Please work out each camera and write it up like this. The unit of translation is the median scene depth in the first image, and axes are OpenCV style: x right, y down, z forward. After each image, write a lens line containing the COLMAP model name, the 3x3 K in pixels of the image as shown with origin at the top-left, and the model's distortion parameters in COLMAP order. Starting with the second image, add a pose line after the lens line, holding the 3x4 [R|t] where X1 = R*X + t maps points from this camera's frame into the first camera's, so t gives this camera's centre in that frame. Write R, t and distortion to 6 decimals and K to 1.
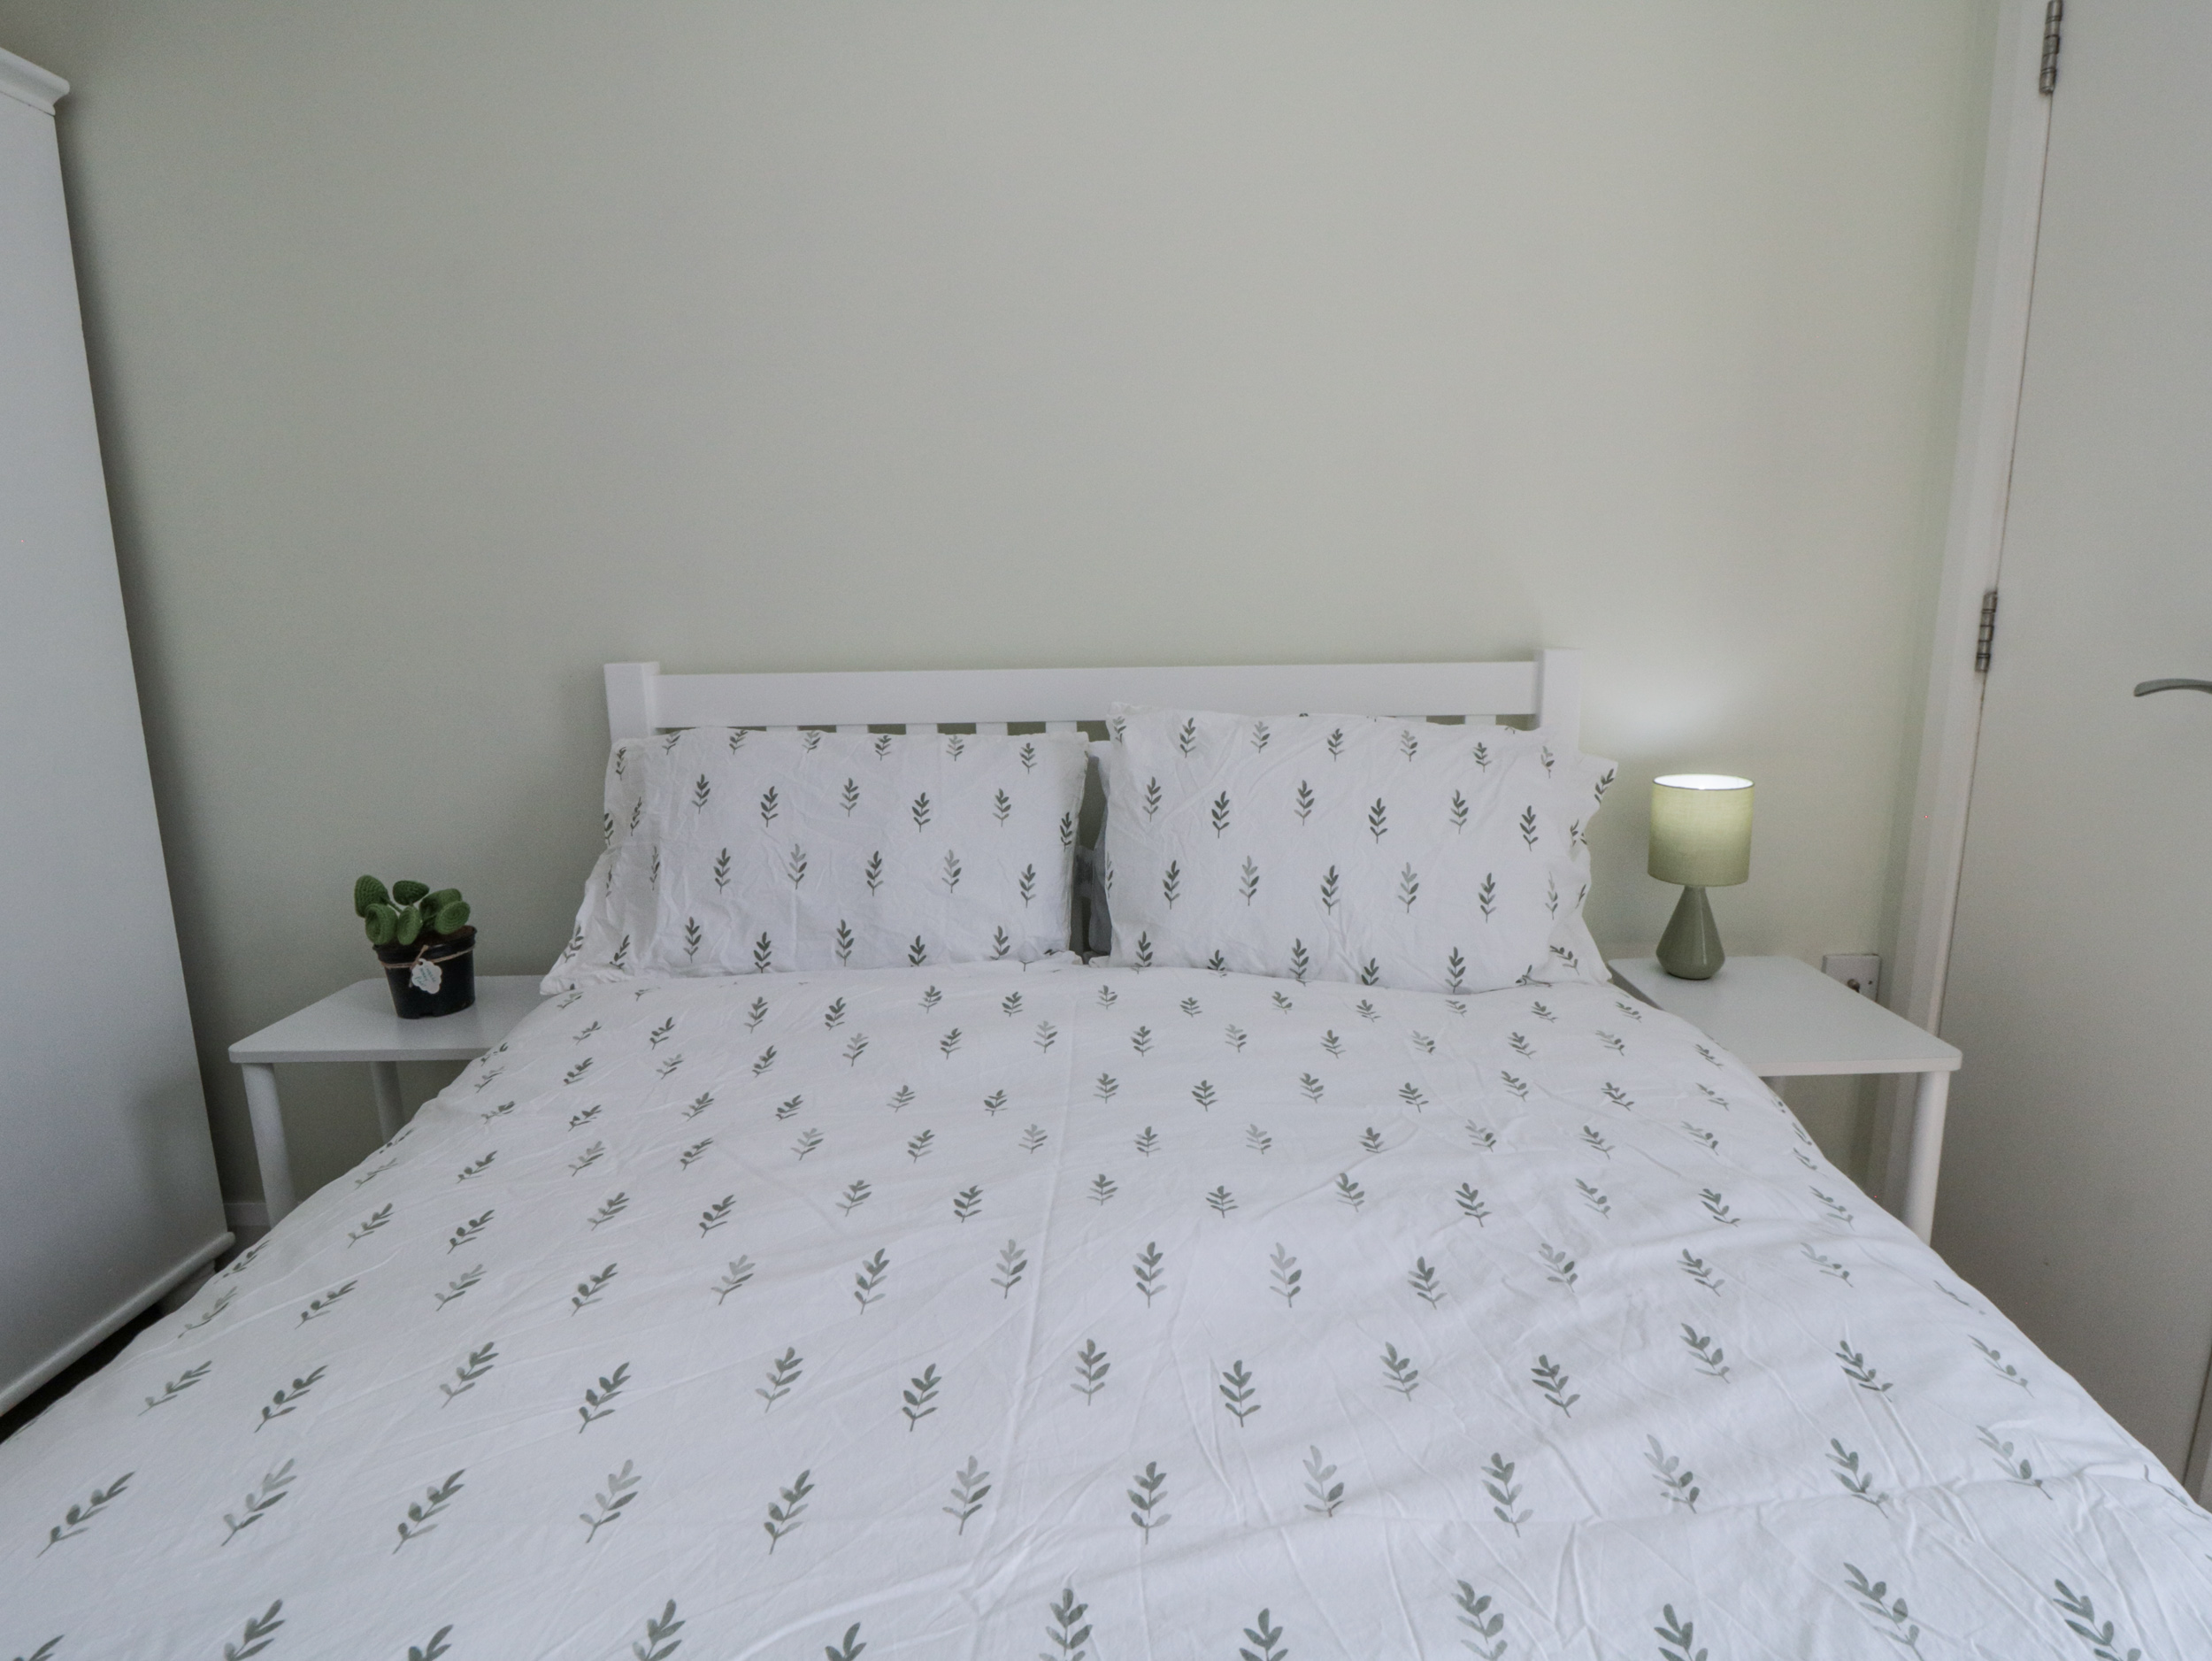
lens RADIAL K [[1146.2, 0, 1156.9], [0, 1146.2, 800.3], [0, 0, 1]] dist [0.003118, -0.016085]
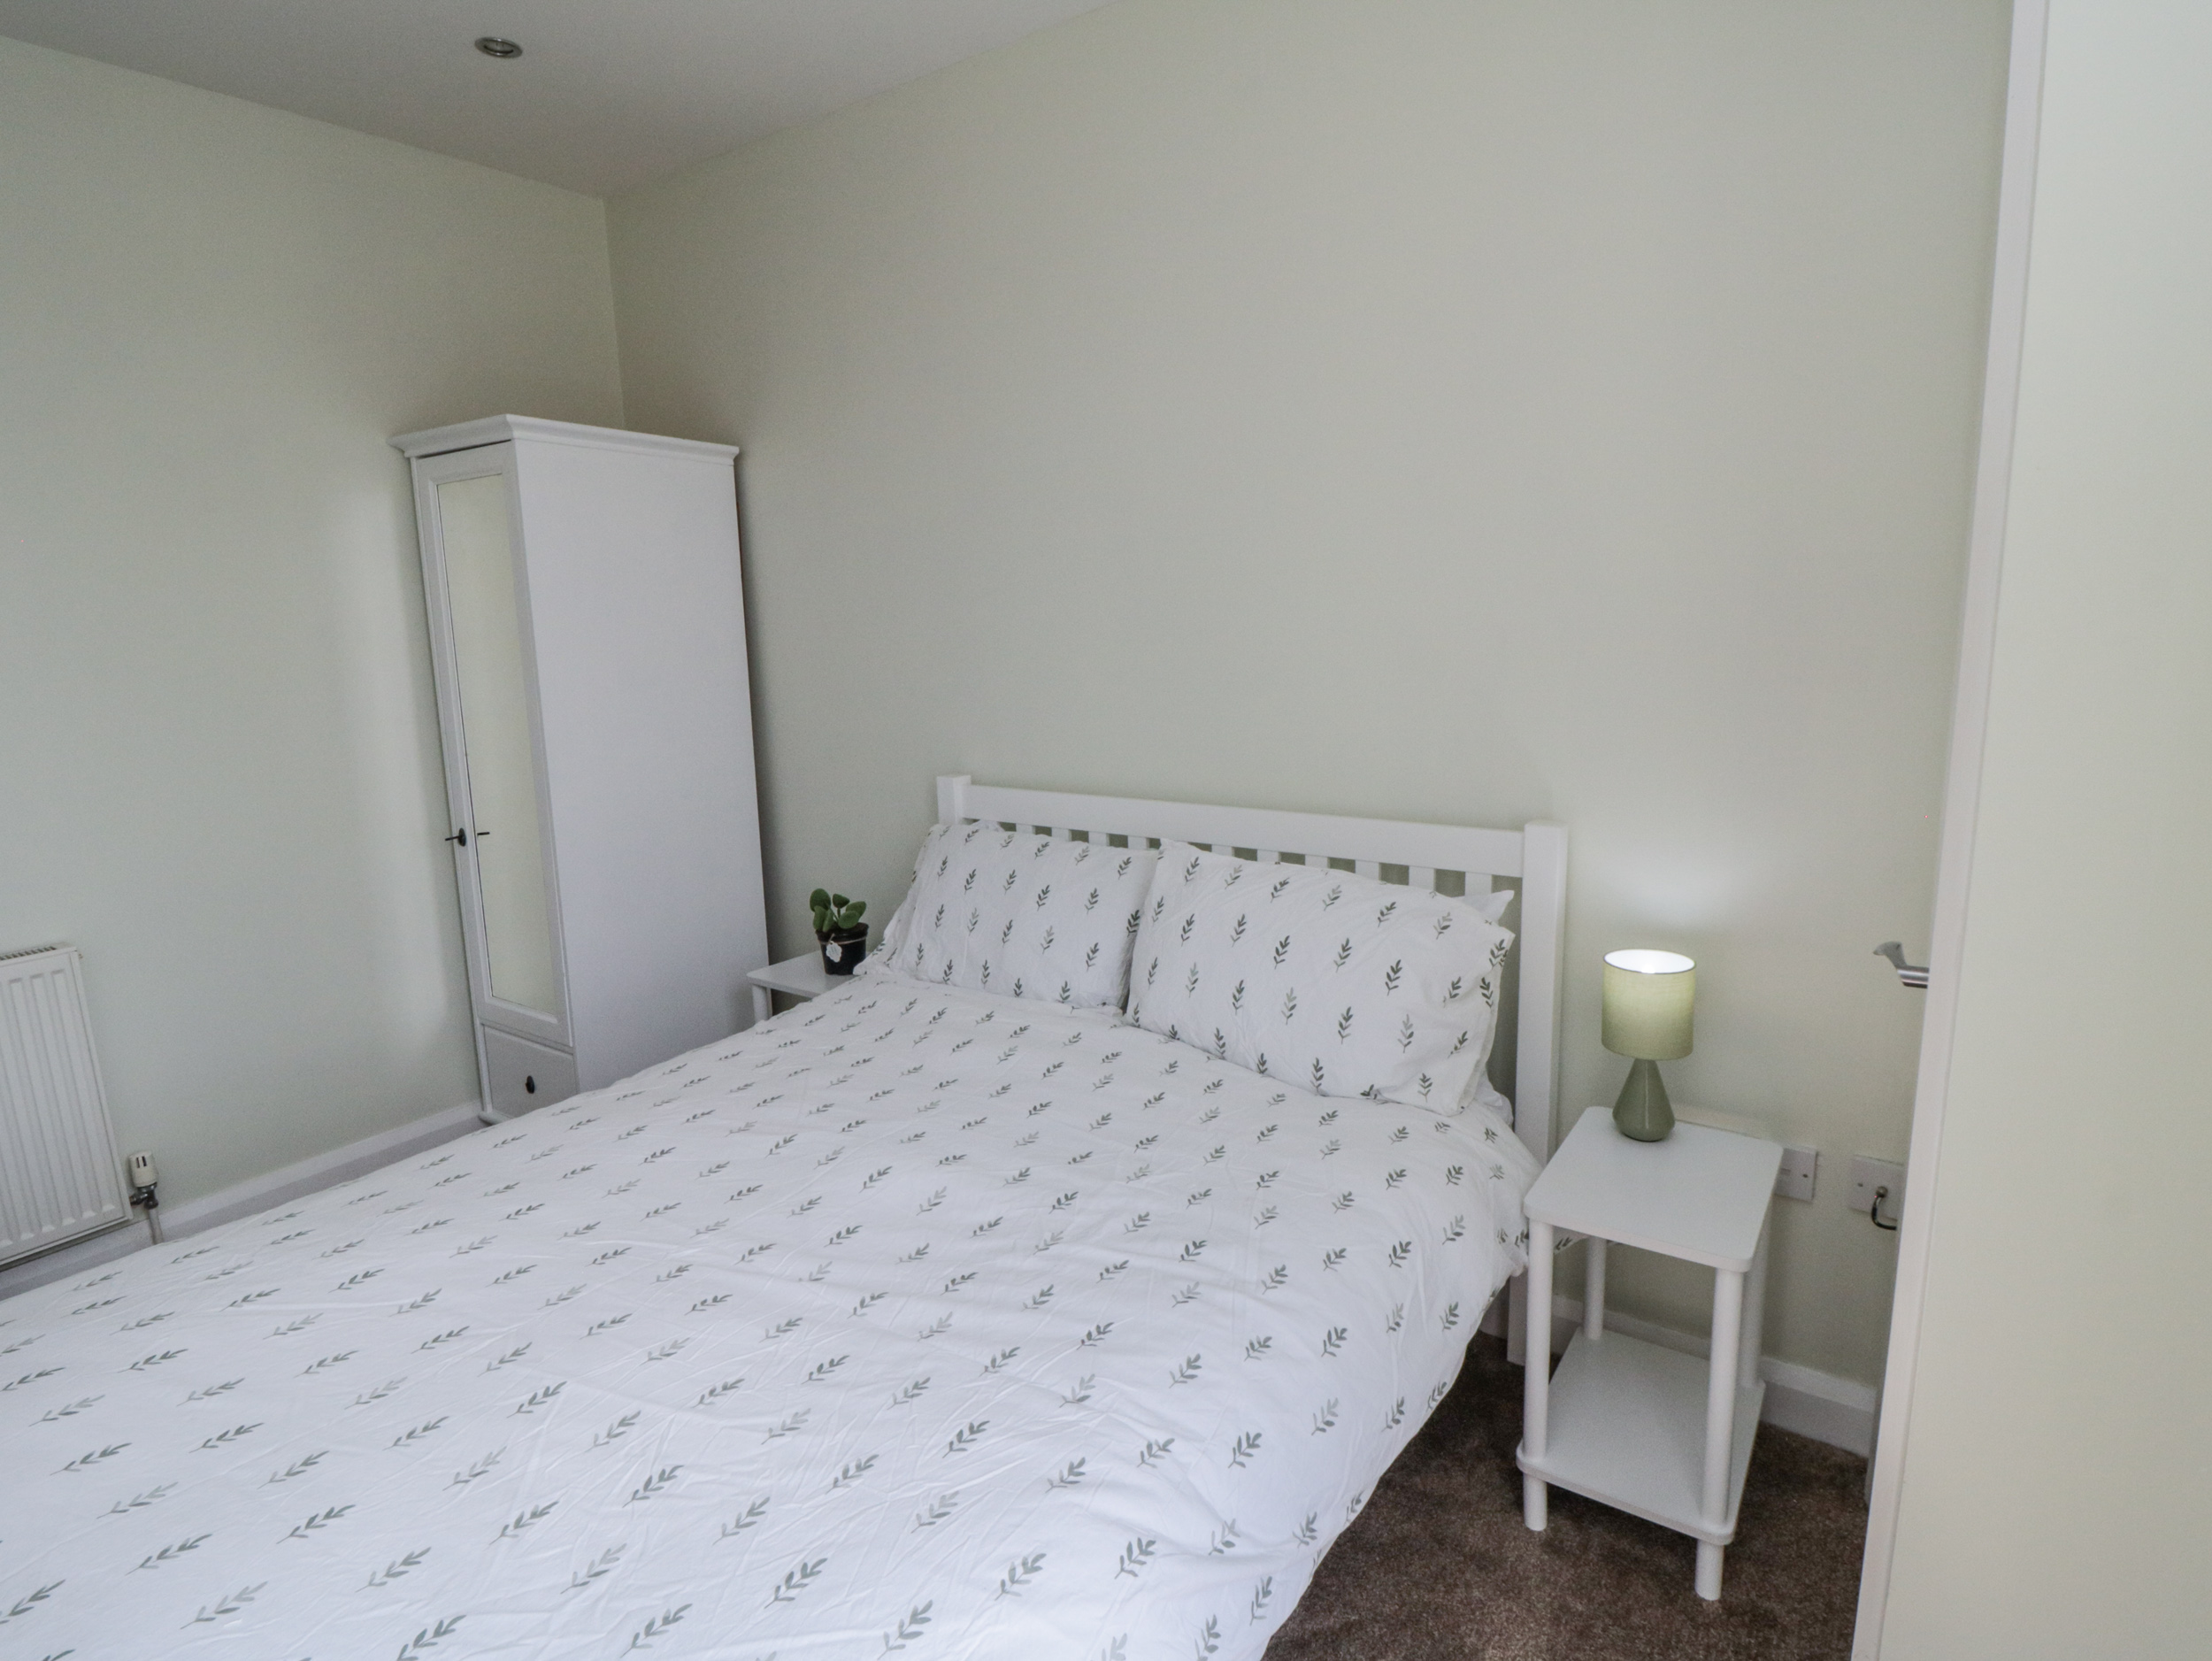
lens RADIAL K [[1146.2, 0, 1156.9], [0, 1146.2, 800.3], [0, 0, 1]] dist [0.003118, -0.016085]
pose [[0.825952, 0.086832, -0.557014, 0.789491], [-0.092691, 0.995537, 0.017748, -0.166587], [0.556069, 0.036971, 0.830314, -0.198093]]
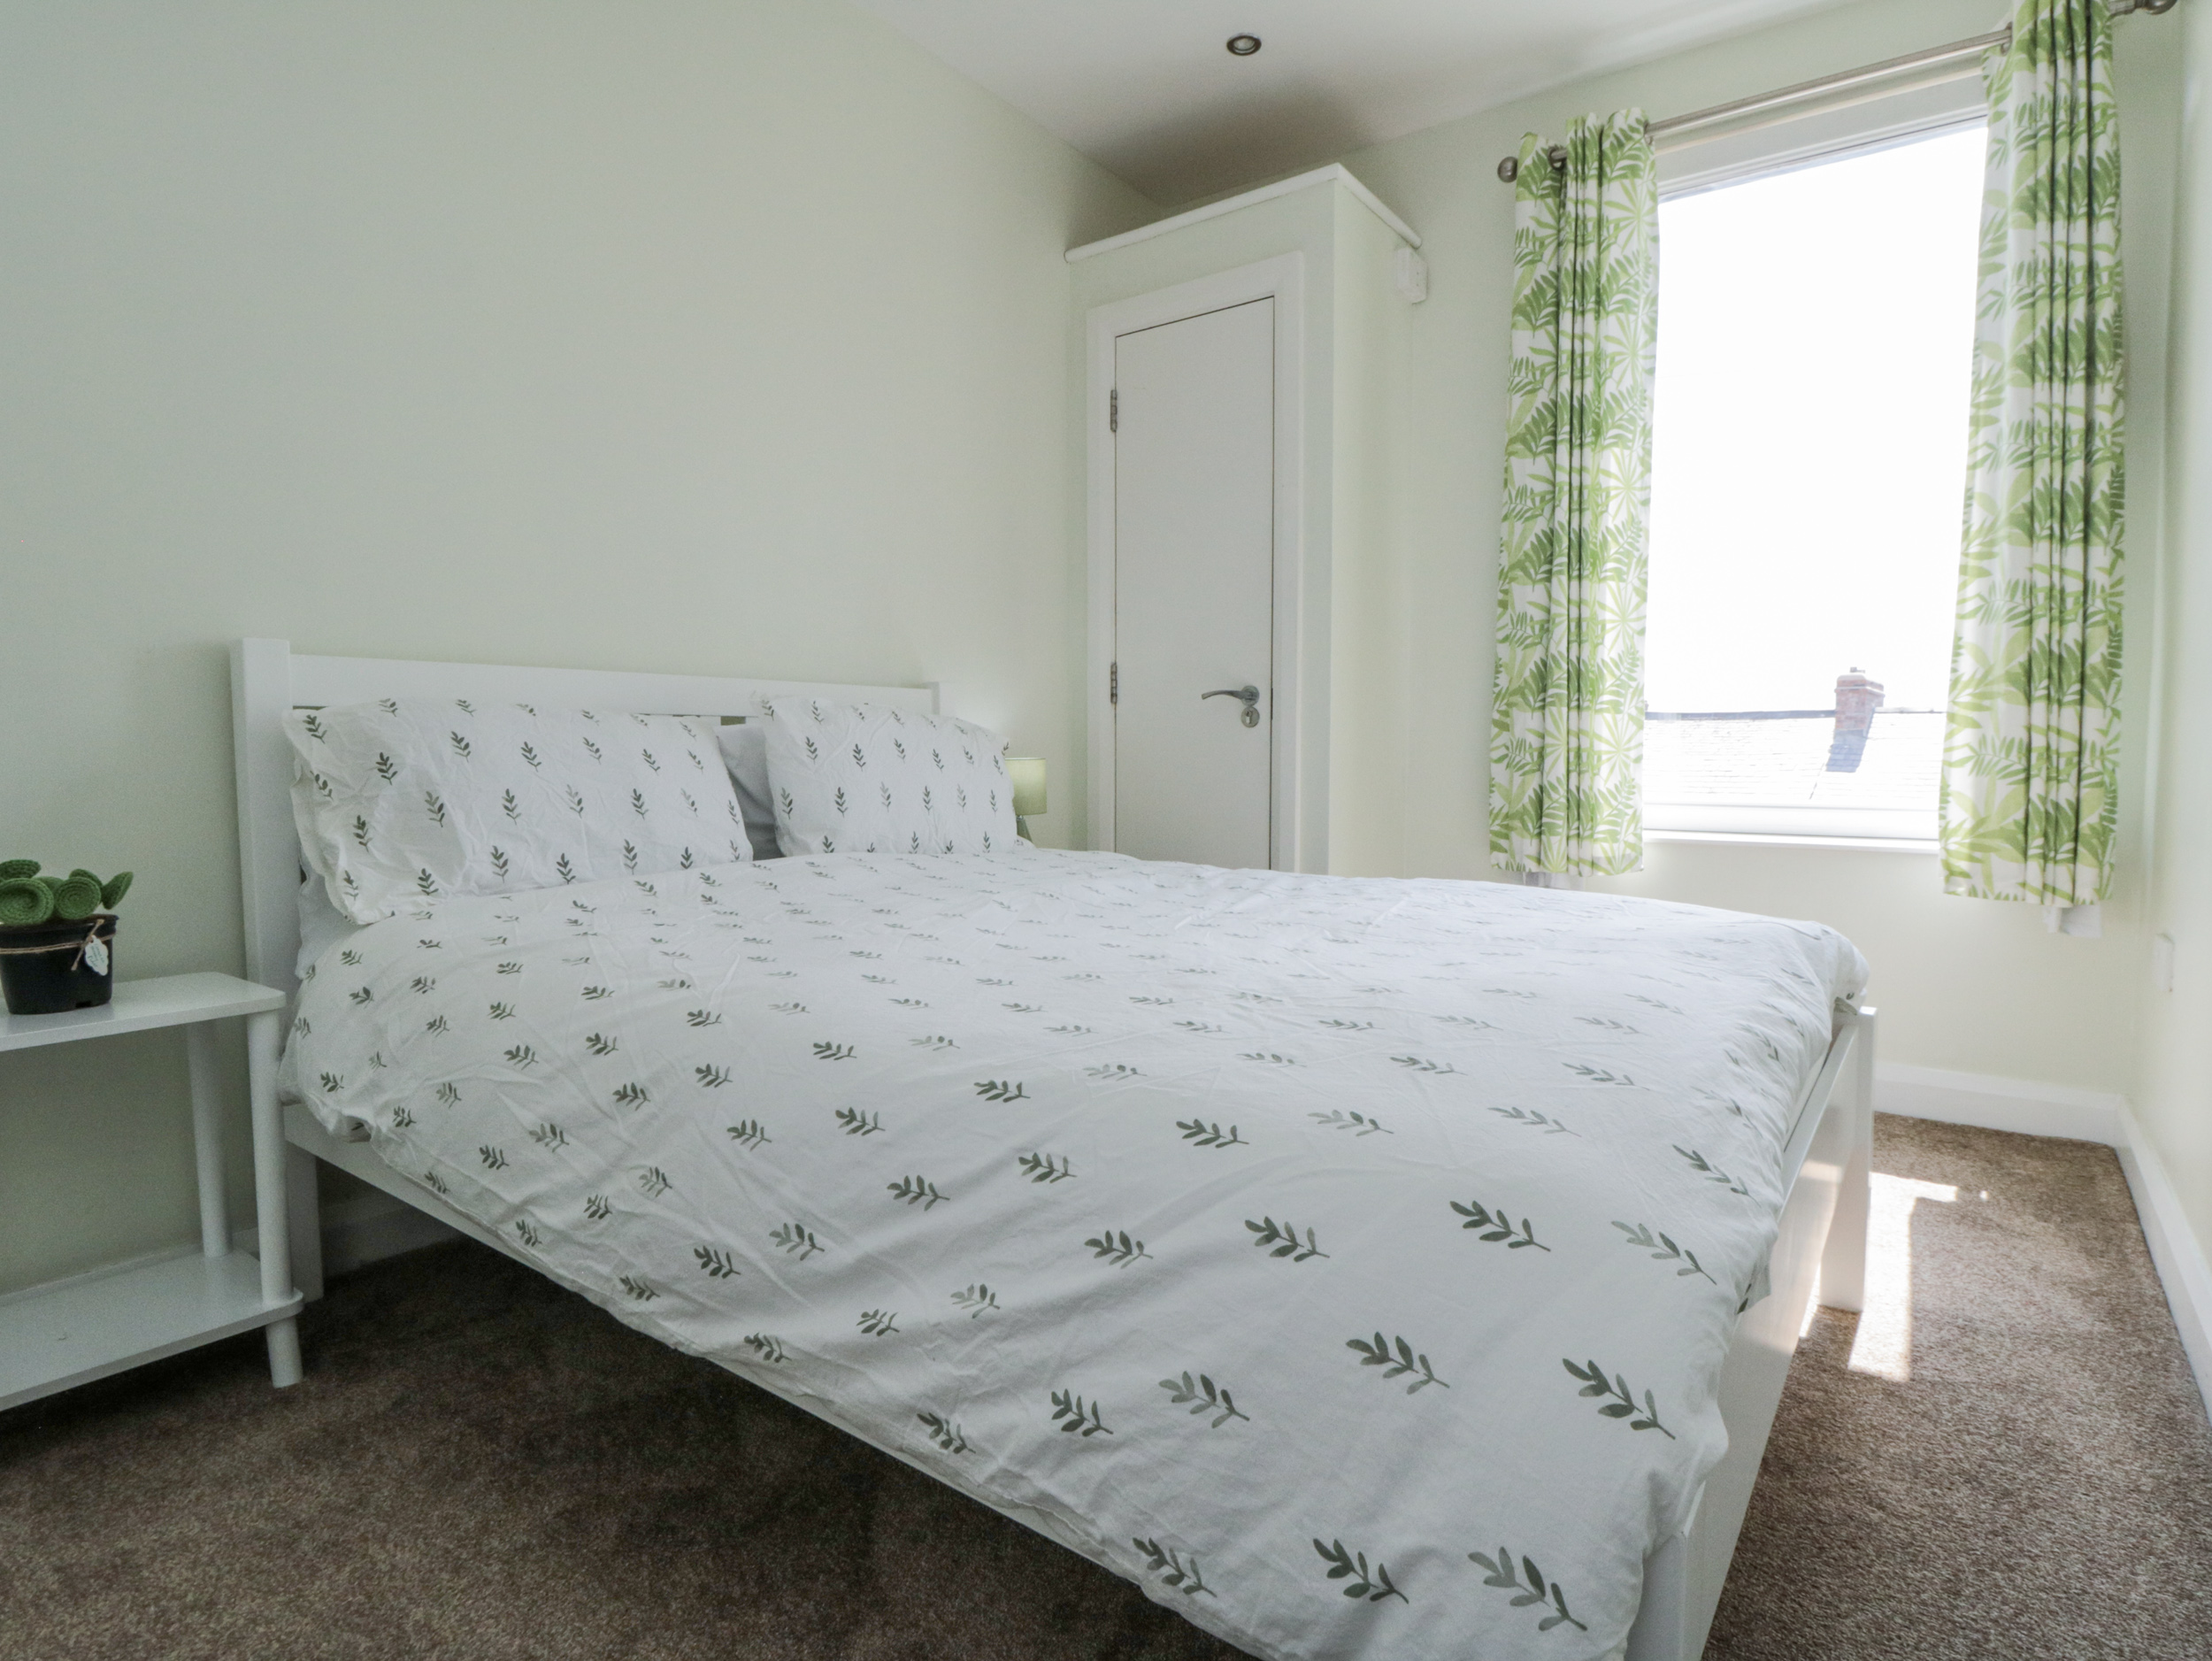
lens RADIAL K [[1146.2, 0, 1156.9], [0, 1146.2, 800.3], [0, 0, 1]] dist [0.003118, -0.016085]
pose [[0.584075, -0.022750, 0.811381, -0.959451], [0.141951, 0.987066, -0.074508, 0.239715], [-0.799191, 0.158695, 0.579750, -0.211106]]
